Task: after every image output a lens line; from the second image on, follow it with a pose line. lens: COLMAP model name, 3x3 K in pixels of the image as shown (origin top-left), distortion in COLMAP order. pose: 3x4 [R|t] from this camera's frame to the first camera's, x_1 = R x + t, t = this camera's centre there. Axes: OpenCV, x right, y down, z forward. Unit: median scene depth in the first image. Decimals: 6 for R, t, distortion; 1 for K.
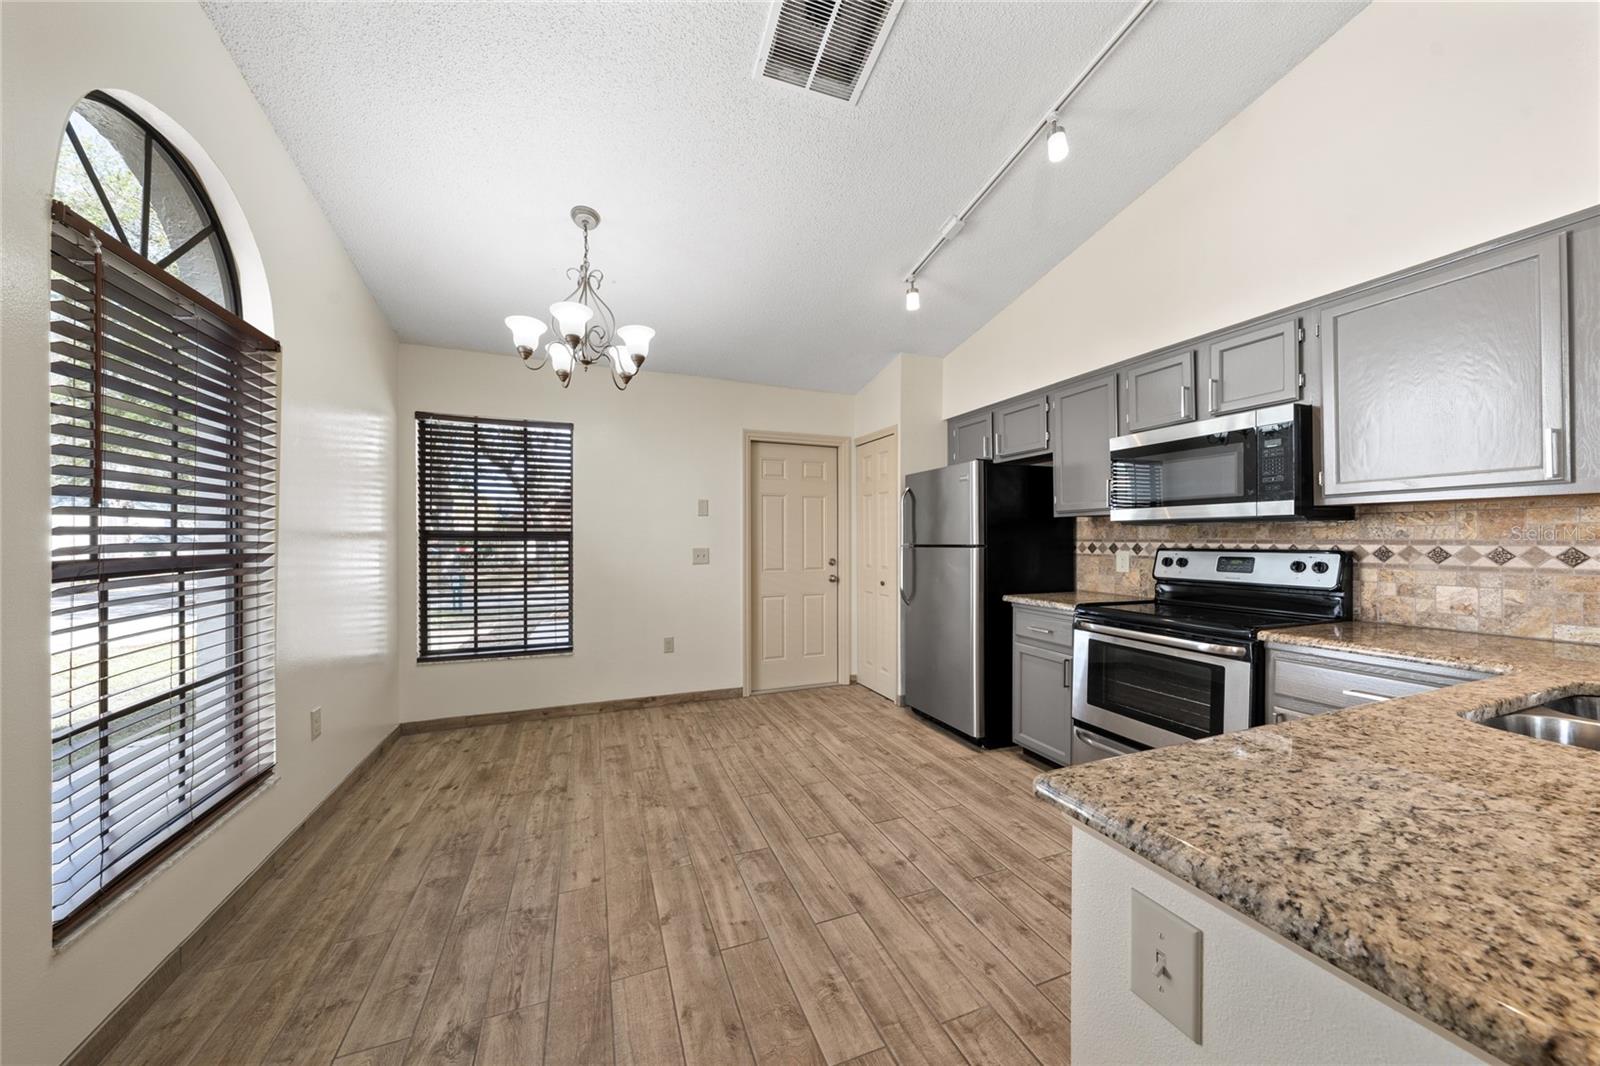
lens RADIAL K [[542.7, 0, 799.4], [0, 542.7, 540.5], [0, 0, 1]] dist [0.000187, -0.000014]
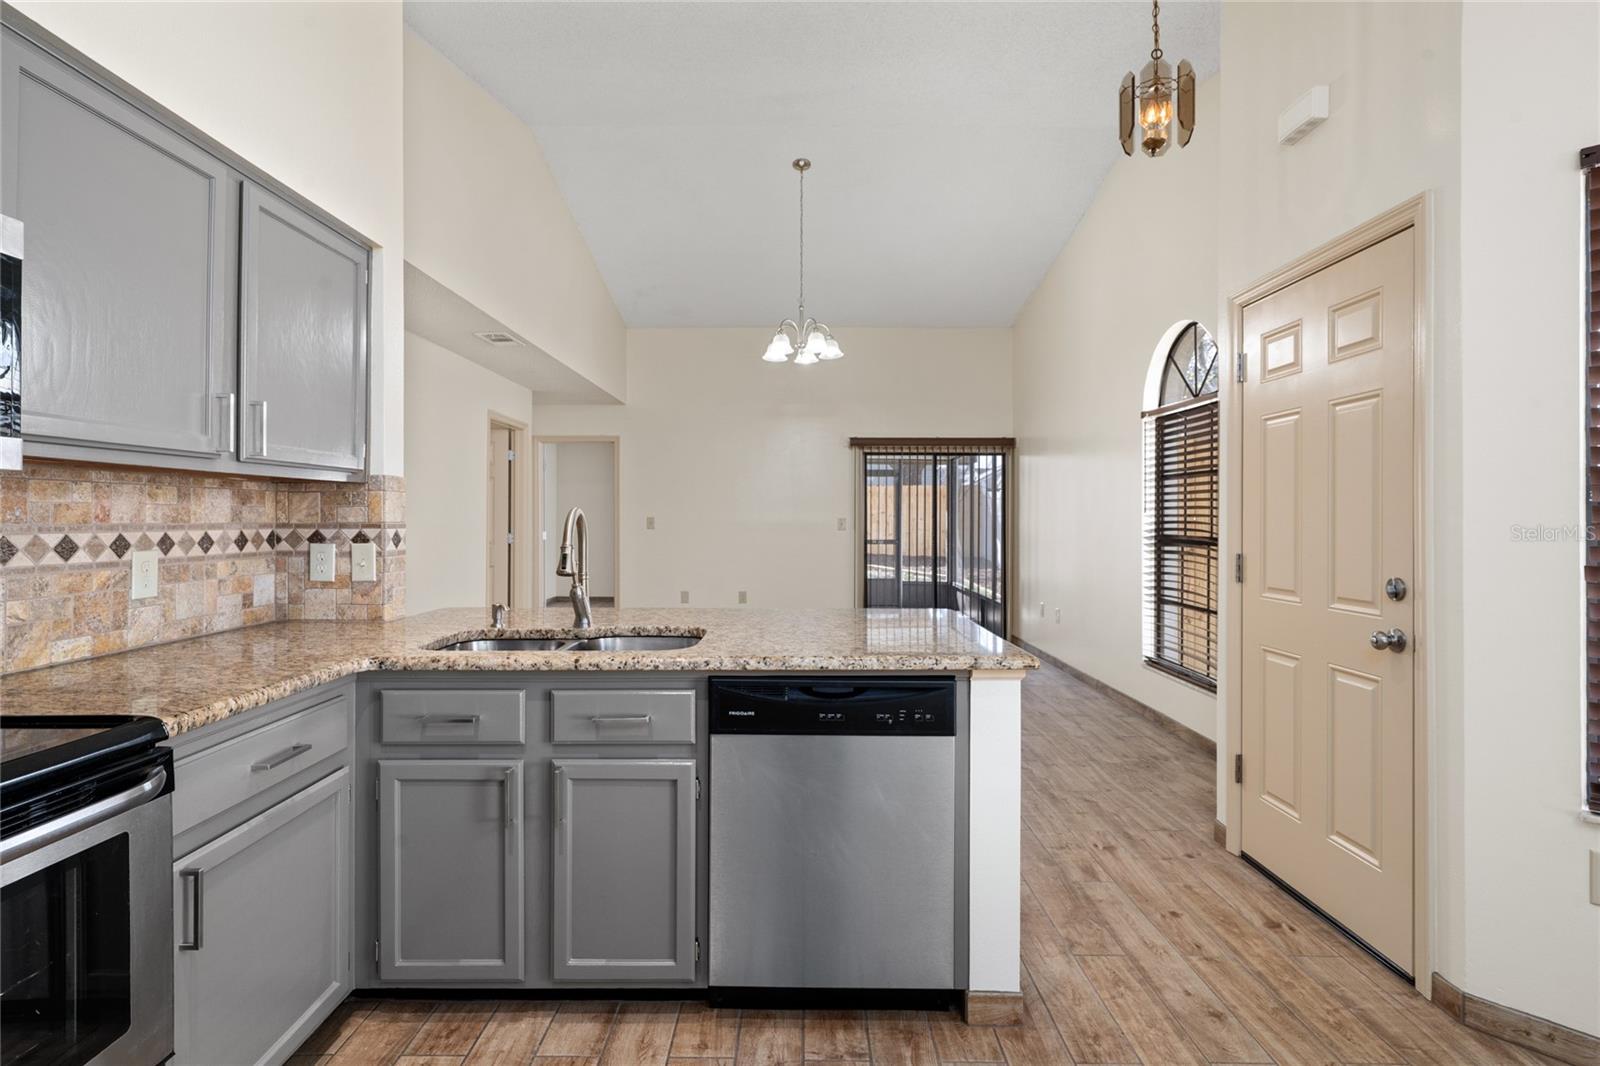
lens RADIAL K [[781.0, 0, 794.5], [0, 781.0, 518.8], [0, 0, 1]] dist [0.003428, -0.000010]
pose [[-0.928385, -0.001235, 0.371619, 0.073373], [-0.001209, 0.999999, 0.000301, -0.008372], [-0.371619, -0.000170, -0.928385, 1.229675]]
